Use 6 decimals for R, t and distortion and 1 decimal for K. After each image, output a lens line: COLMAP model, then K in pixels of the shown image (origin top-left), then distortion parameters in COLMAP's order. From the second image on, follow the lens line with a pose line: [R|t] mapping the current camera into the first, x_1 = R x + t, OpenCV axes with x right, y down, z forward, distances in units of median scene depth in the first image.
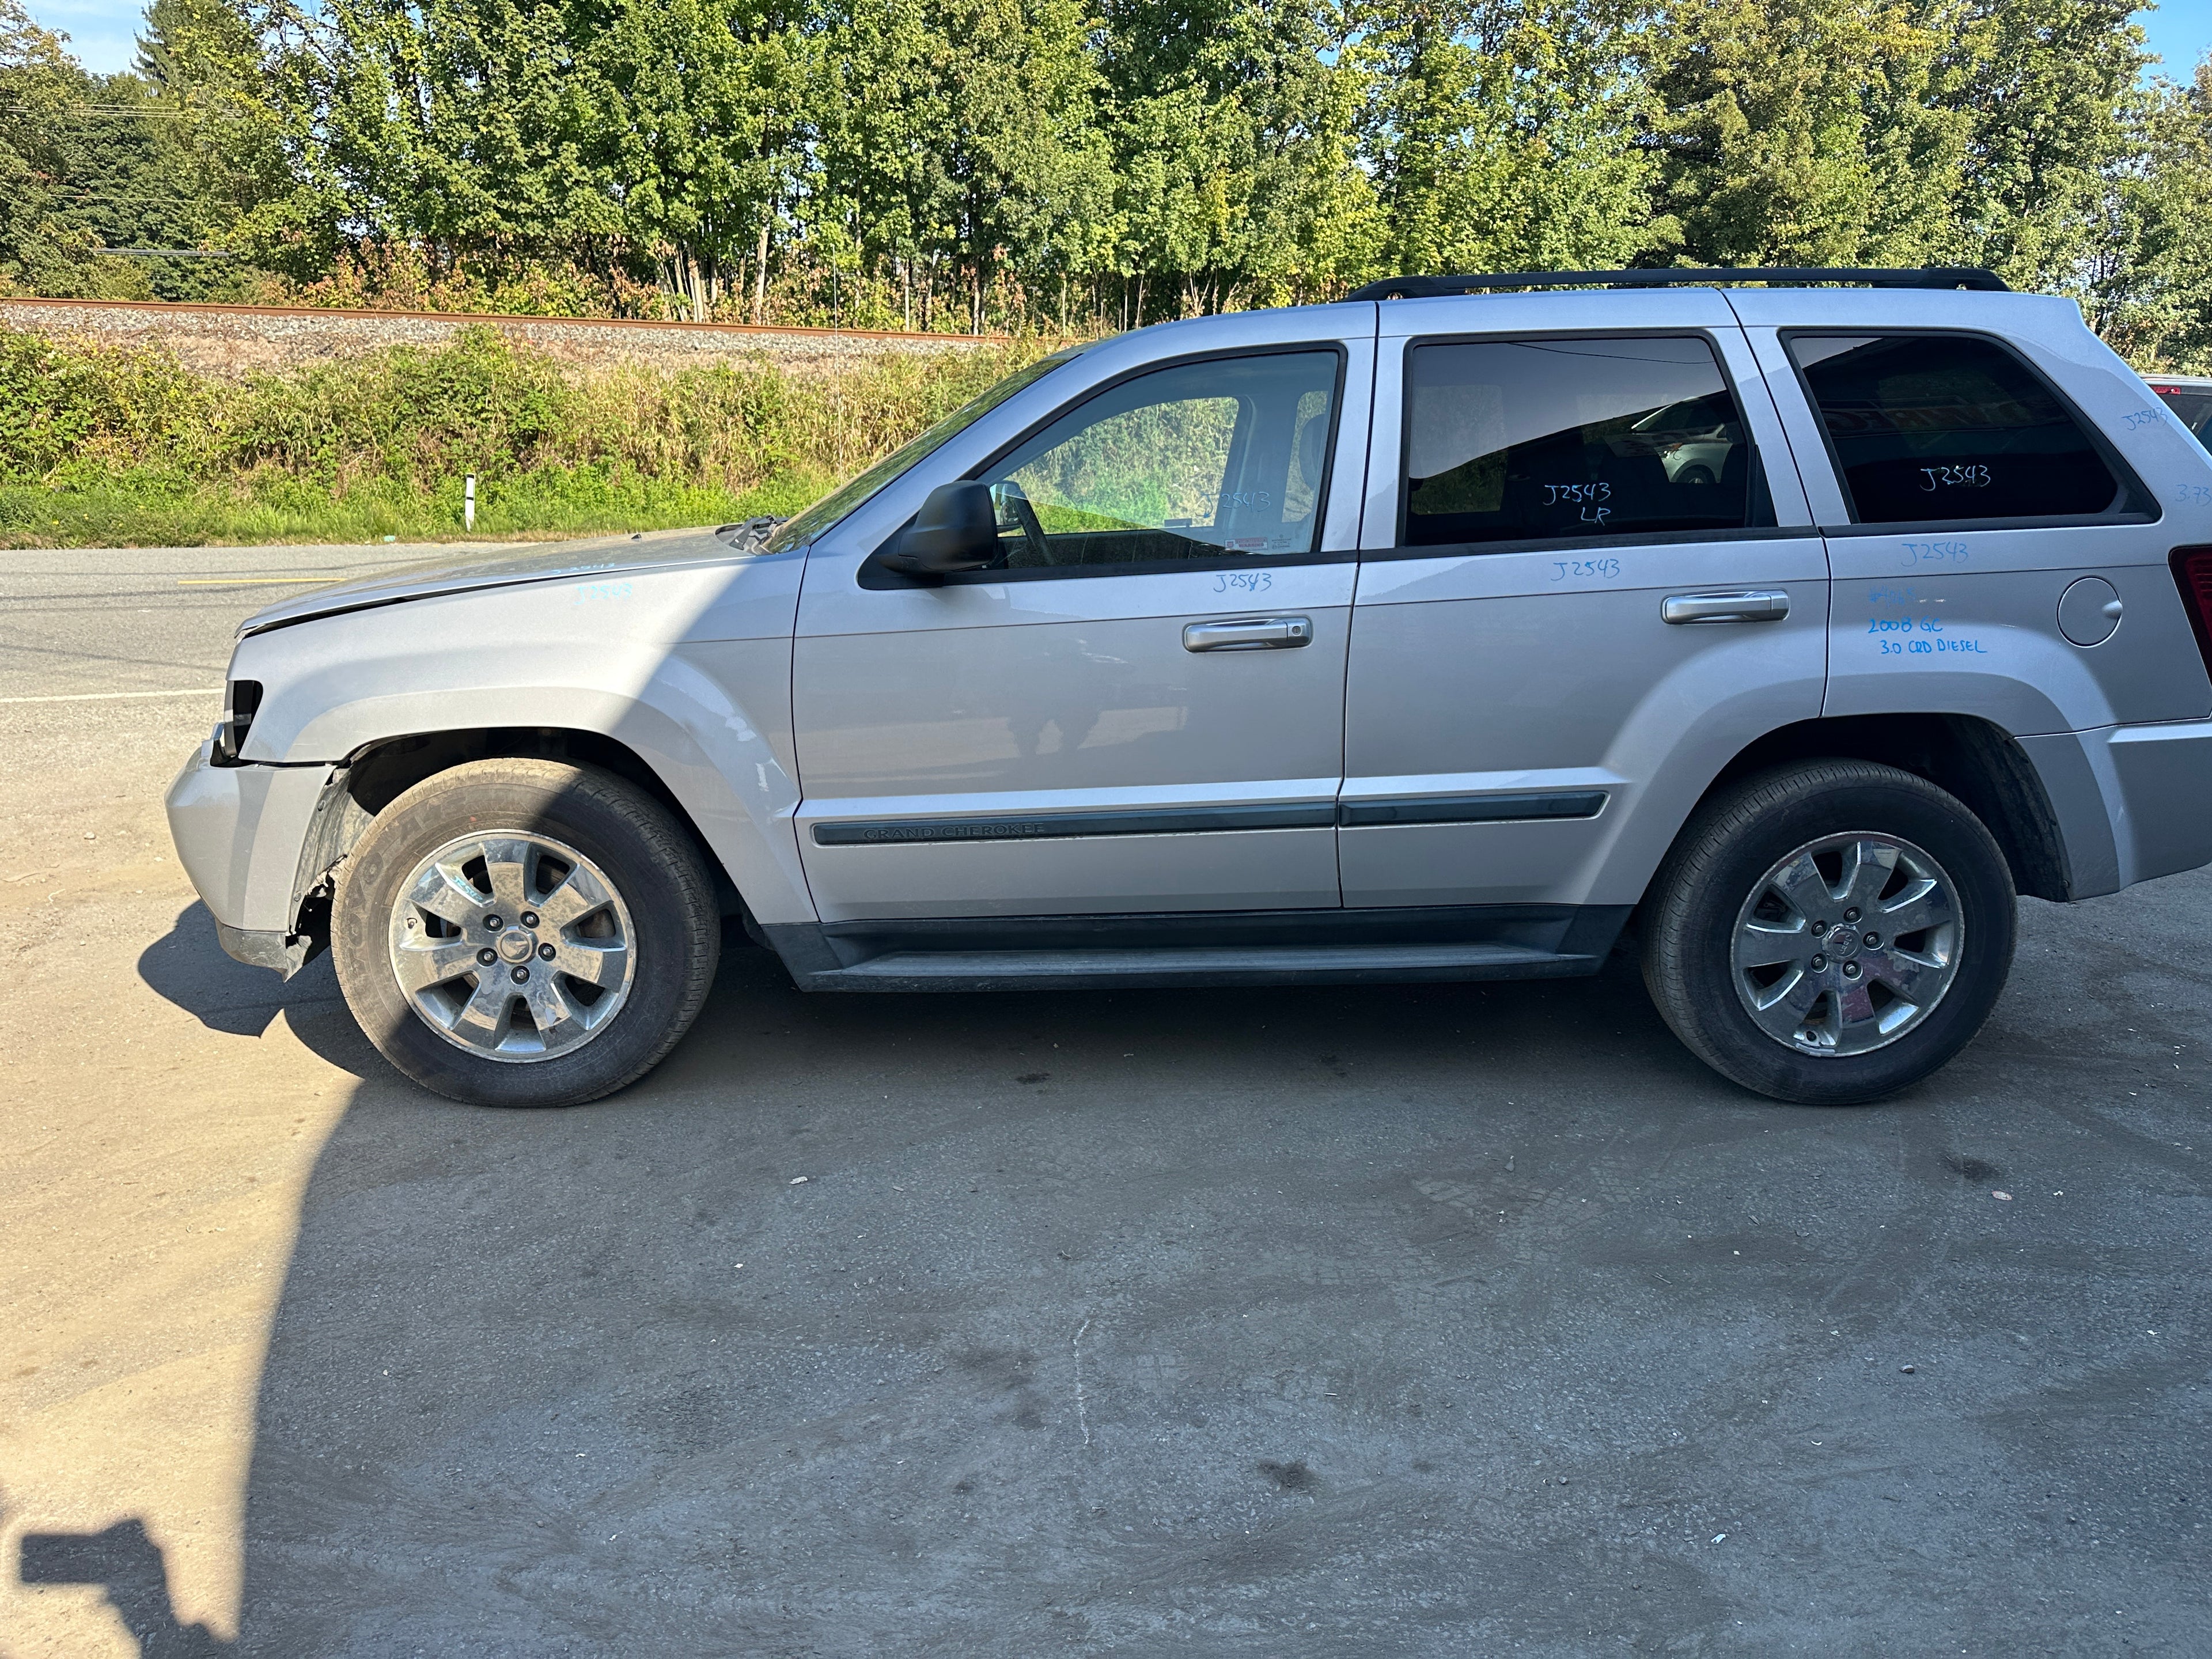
lens RADIAL K [[1562.2, 0, 1094.7], [0, 1562.2, 839.5], [0, 0, 1]] dist [0.021203, -0.024852]
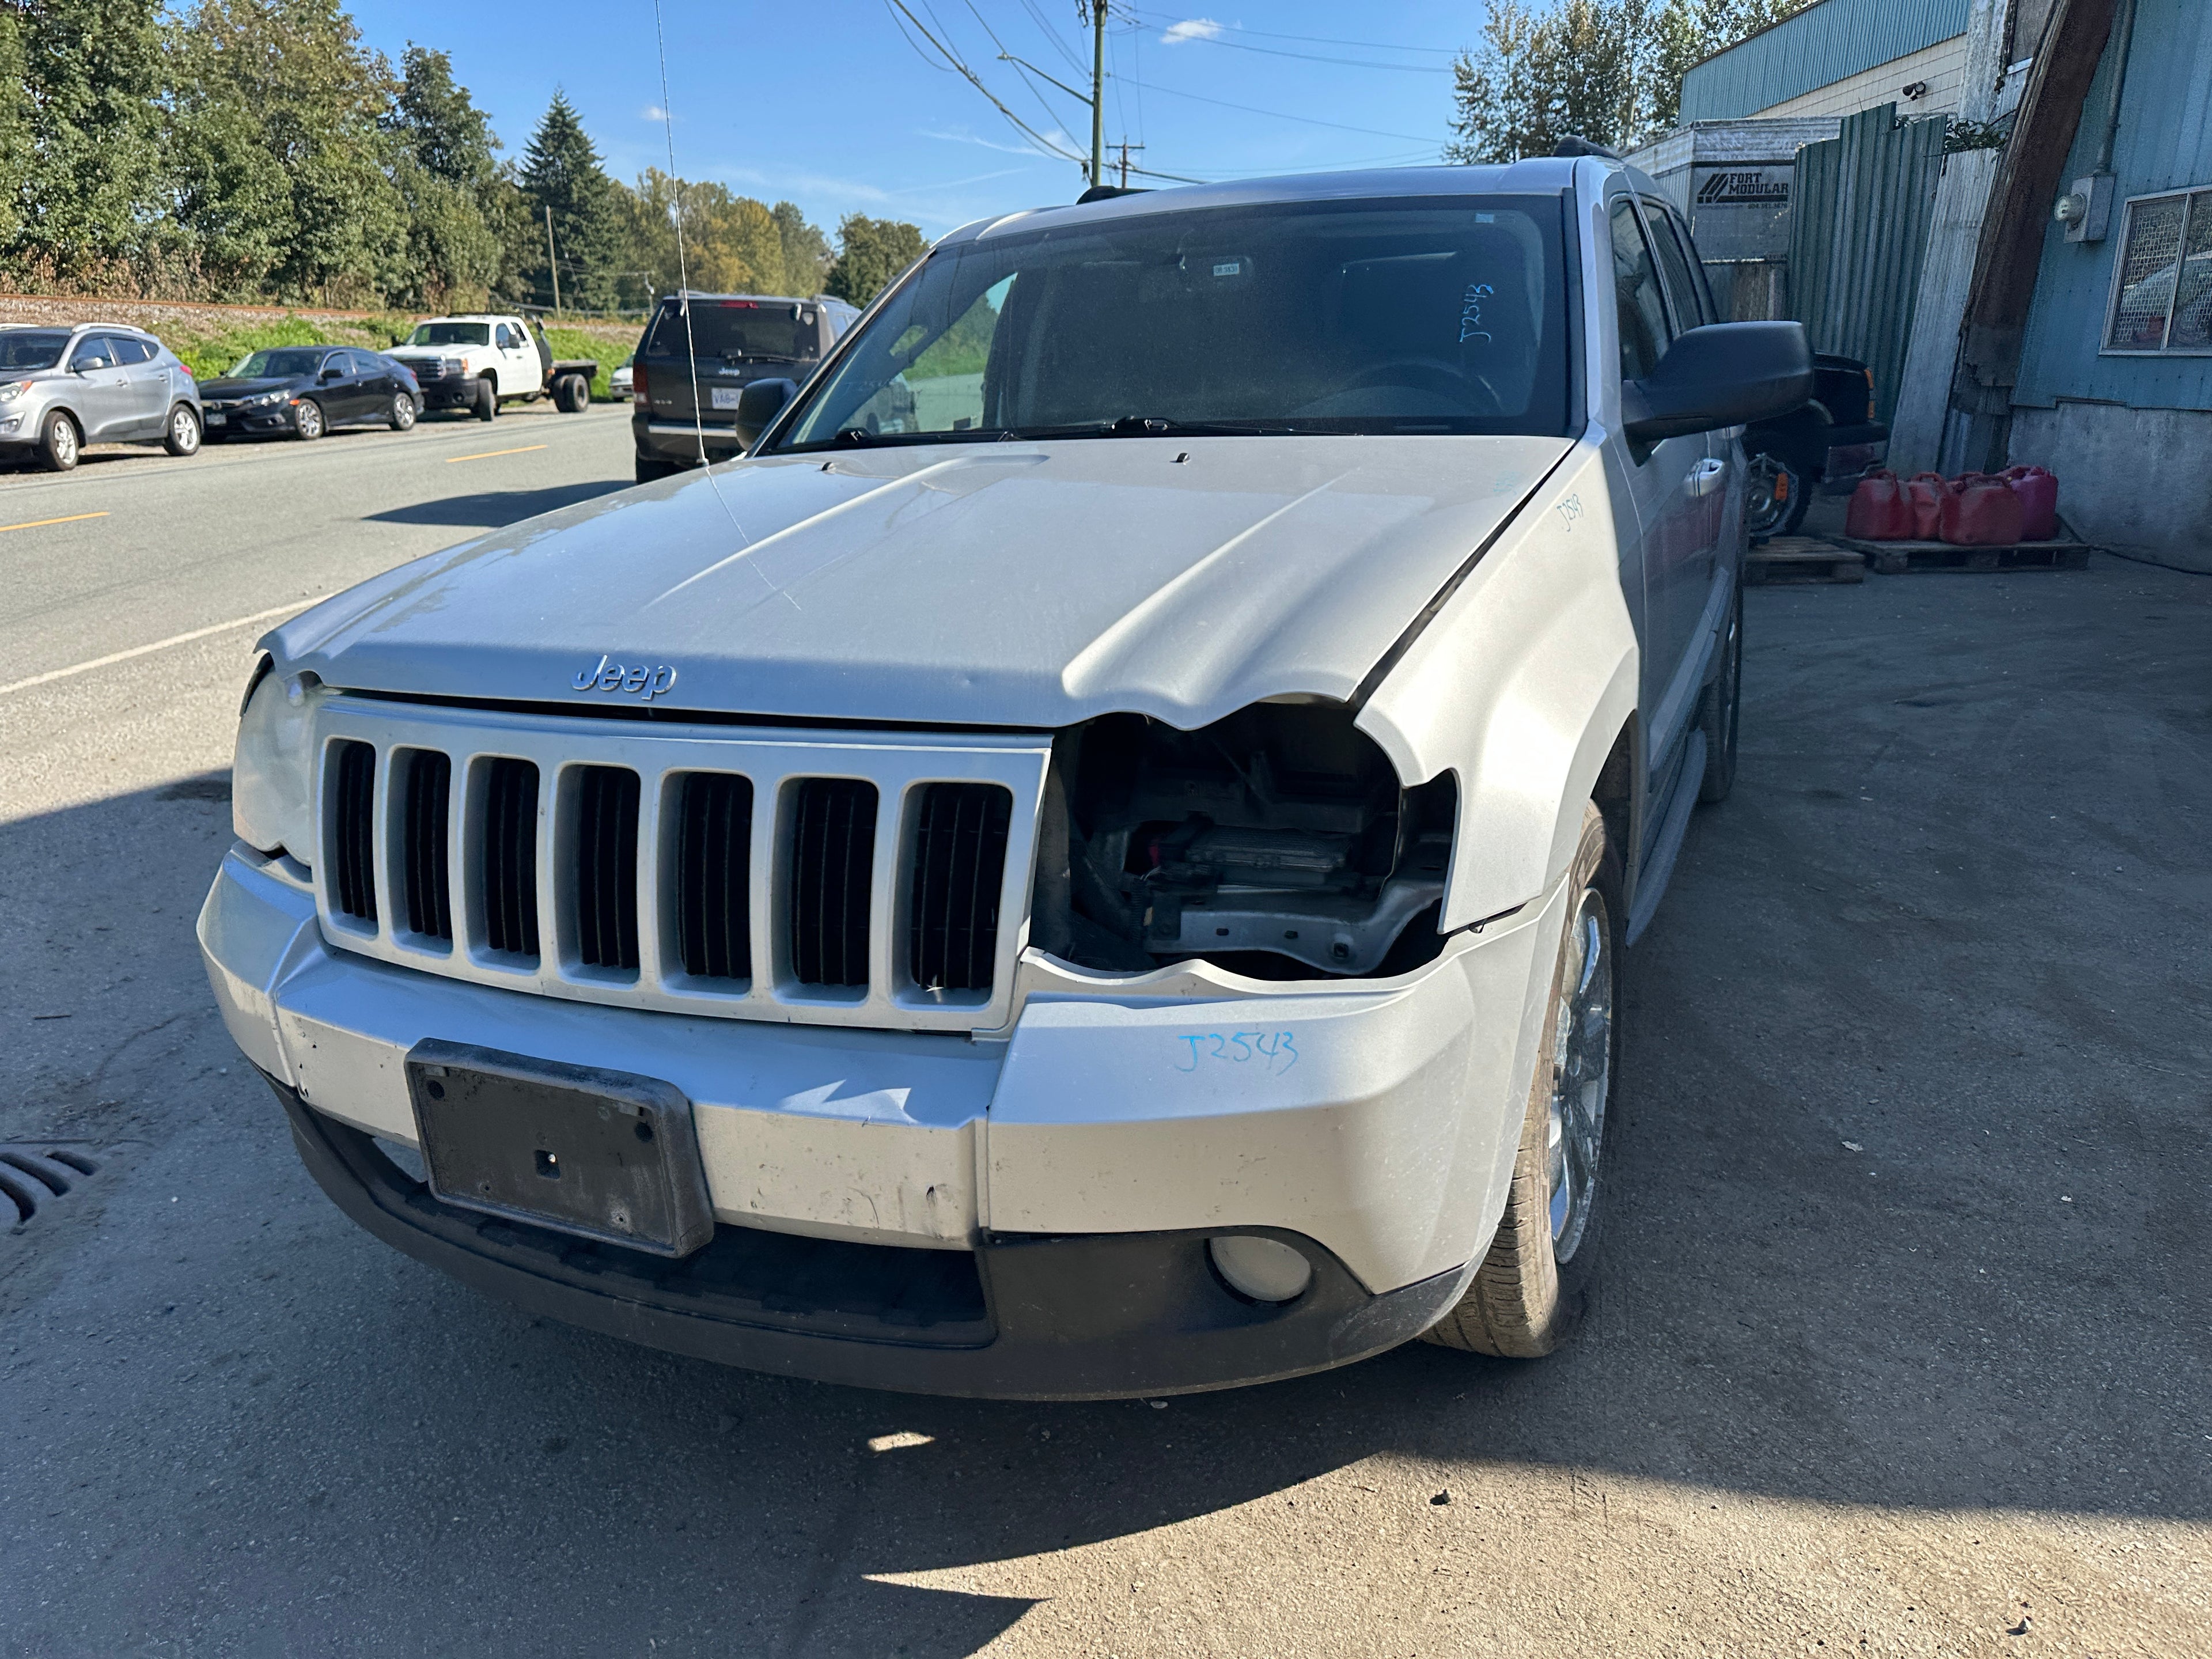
lens RADIAL K [[1562.2, 0, 1117.7], [0, 1562.2, 830.1], [0, 0, 1]] dist [0.021203, -0.024852]
pose [[0.443438, -0.282705, 0.850553, -0.102598], [0.257499, 0.949133, 0.181223, -0.020223], [-0.858520, 0.138655, 0.493678, 0.086720]]
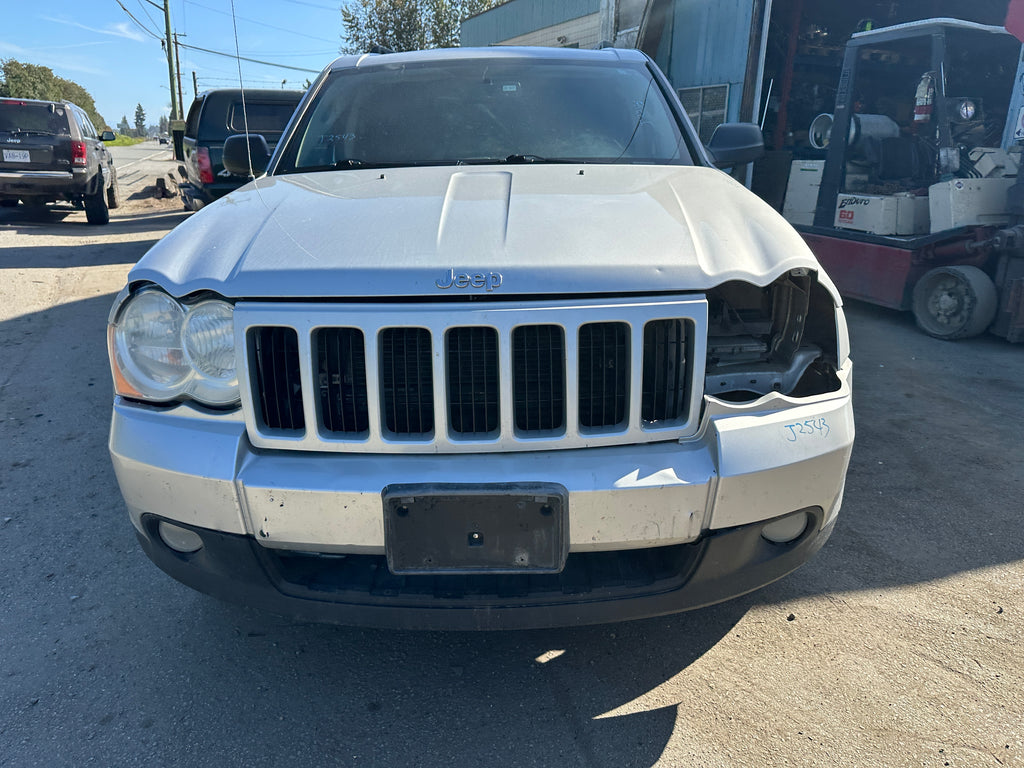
lens RADIAL K [[723.2, 0, 512.8], [0, 723.2, 386.1], [0, 0, 1]] dist [0.021203, -0.024852]
pose [[0.041413, -0.327952, 0.943786, -0.108842], [0.250496, 0.917836, 0.307943, -0.027113], [-0.967231, 0.223662, 0.120161, 0.120531]]
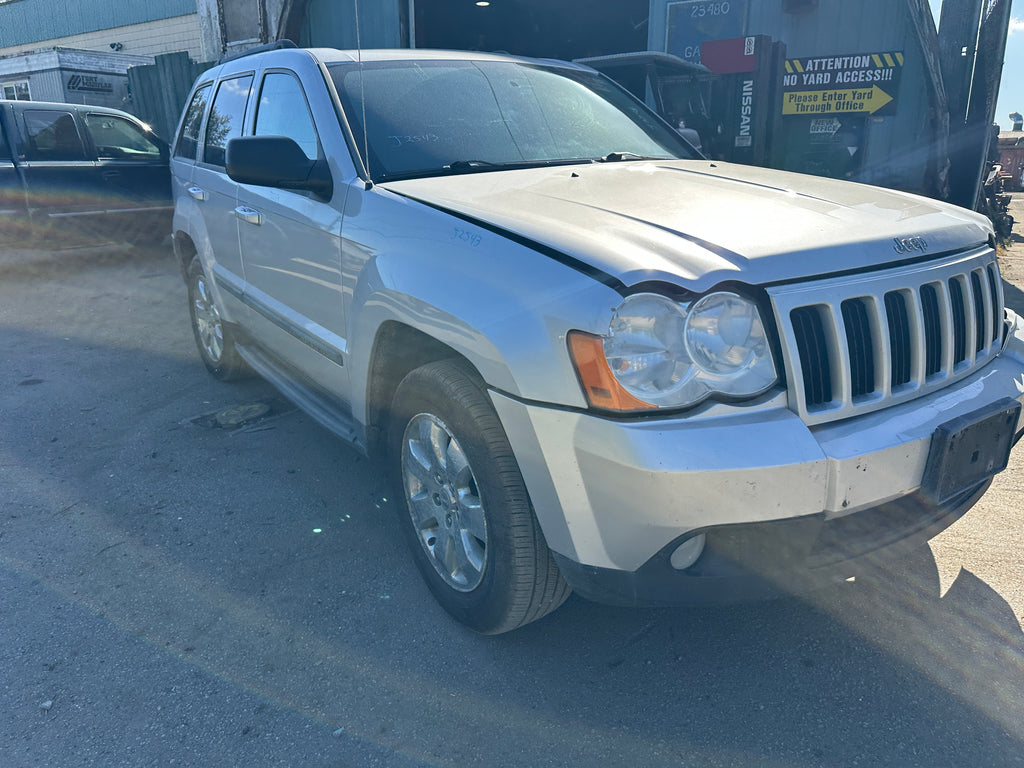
lens RADIAL K [[723.2, 0, 510.9], [0, 723.2, 377.3], [0, 0, 1]] dist [0.021203, -0.024852]
pose [[-0.526460, -0.250611, 0.812425, -0.094117], [0.217384, 0.884128, 0.413596, -0.040427], [-0.821939, 0.394350, -0.410980, 0.178864]]
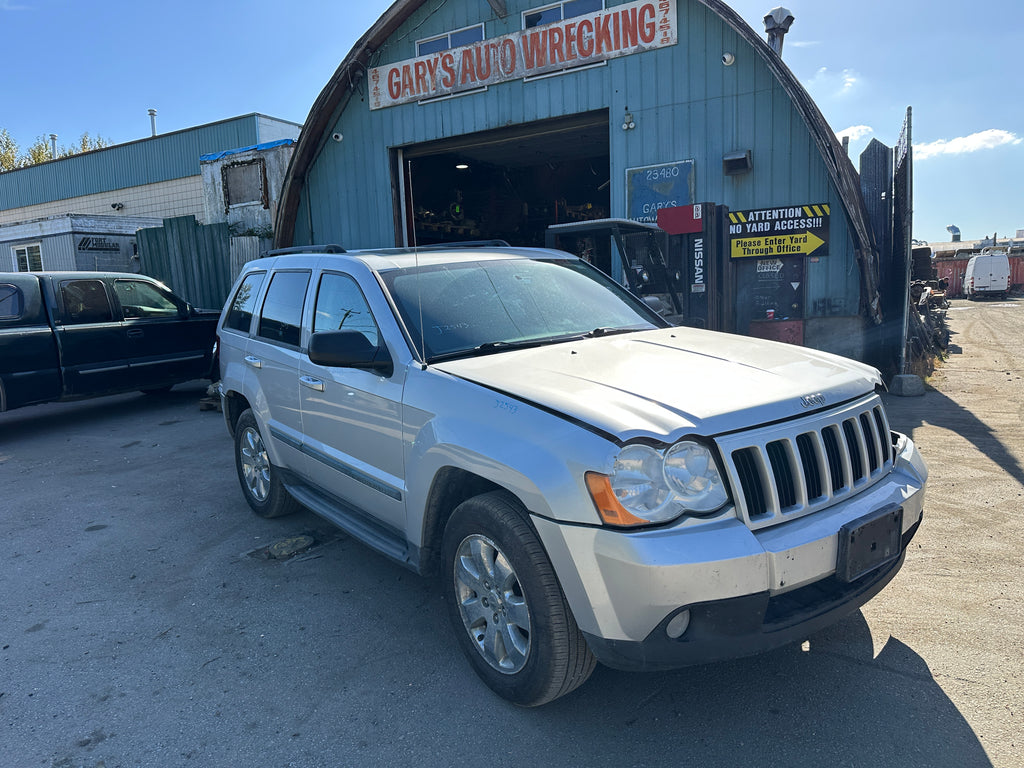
lens RADIAL K [[723.2, 0, 509.6], [0, 723.2, 385.3], [0, 0, 1]] dist [0.021203, -0.024852]
pose [[-0.556690, -0.098732, 0.824832, -0.110052], [0.250651, 0.926673, 0.280090, -0.052248], [-0.792004, 0.362668, -0.491122, 0.192507]]
